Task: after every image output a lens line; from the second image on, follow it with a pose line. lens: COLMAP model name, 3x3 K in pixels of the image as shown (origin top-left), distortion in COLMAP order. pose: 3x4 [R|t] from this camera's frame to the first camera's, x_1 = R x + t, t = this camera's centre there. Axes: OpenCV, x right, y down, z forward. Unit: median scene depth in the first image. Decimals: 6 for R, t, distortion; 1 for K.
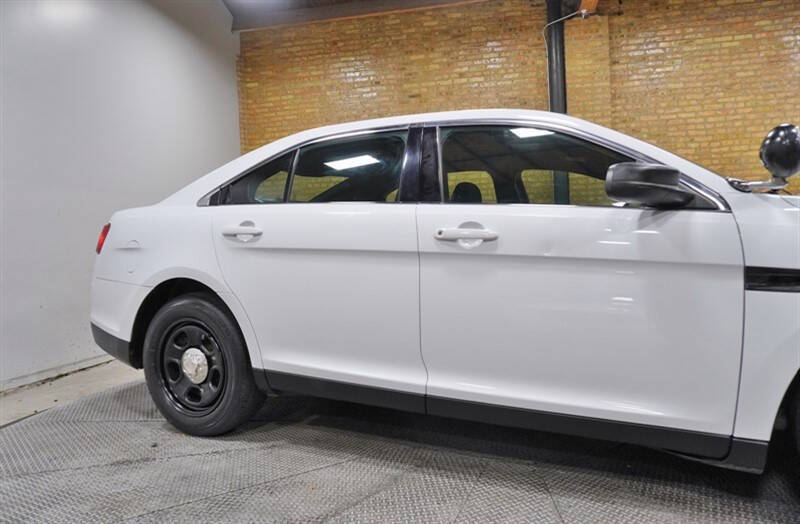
lens RADIAL K [[548.2, 0, 403.9], [0, 548.2, 256.8], [0, 0, 1]] dist [-0.039742, 0.025765]
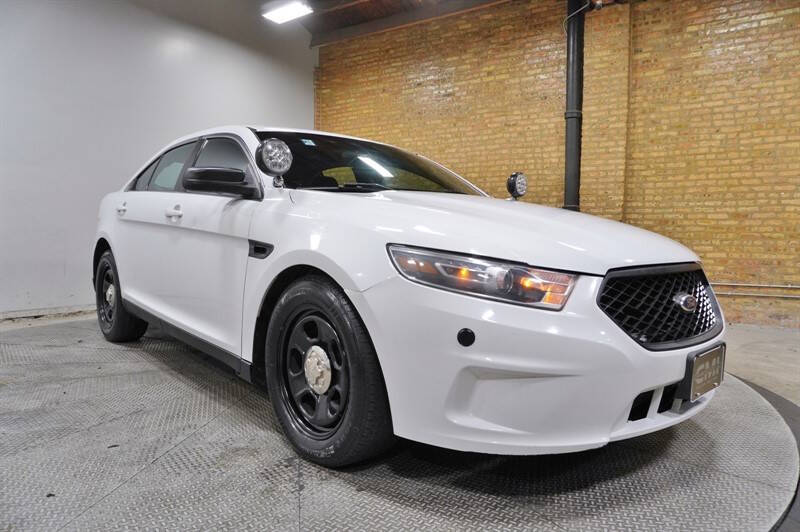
lens RADIAL K [[541.6, 0, 402.1], [0, 541.6, 257.7], [0, 0, 1]] dist [-0.031210, 0.017908]
pose [[0.925802, 0.065922, -0.372215, 0.380424], [-0.057175, 0.997768, 0.034503, -0.001908], [0.373659, -0.010661, 0.927505, -0.042521]]
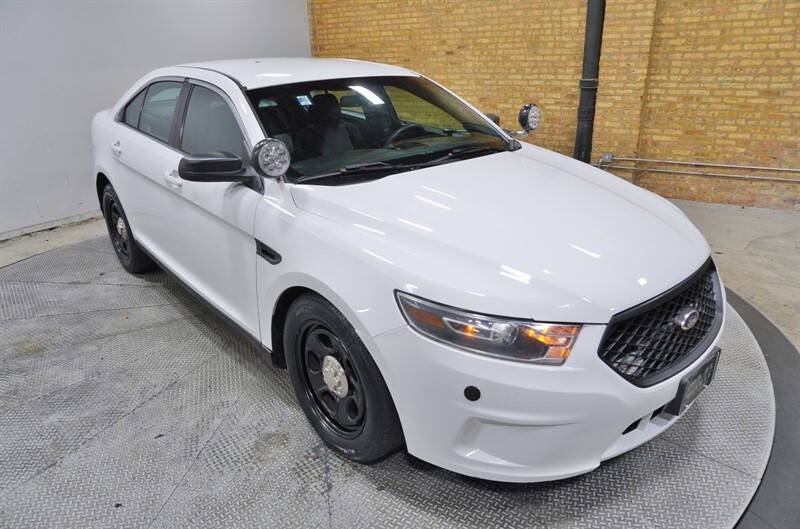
lens RADIAL K [[548.2, 0, 402.1], [0, 548.2, 260.7], [0, 0, 1]] dist [-0.039742, 0.025765]
pose [[0.923265, 0.147819, -0.354585, 0.372052], [-0.016791, 0.937653, 0.347168, -0.107921], [0.383796, -0.314574, 0.868184, -0.028760]]
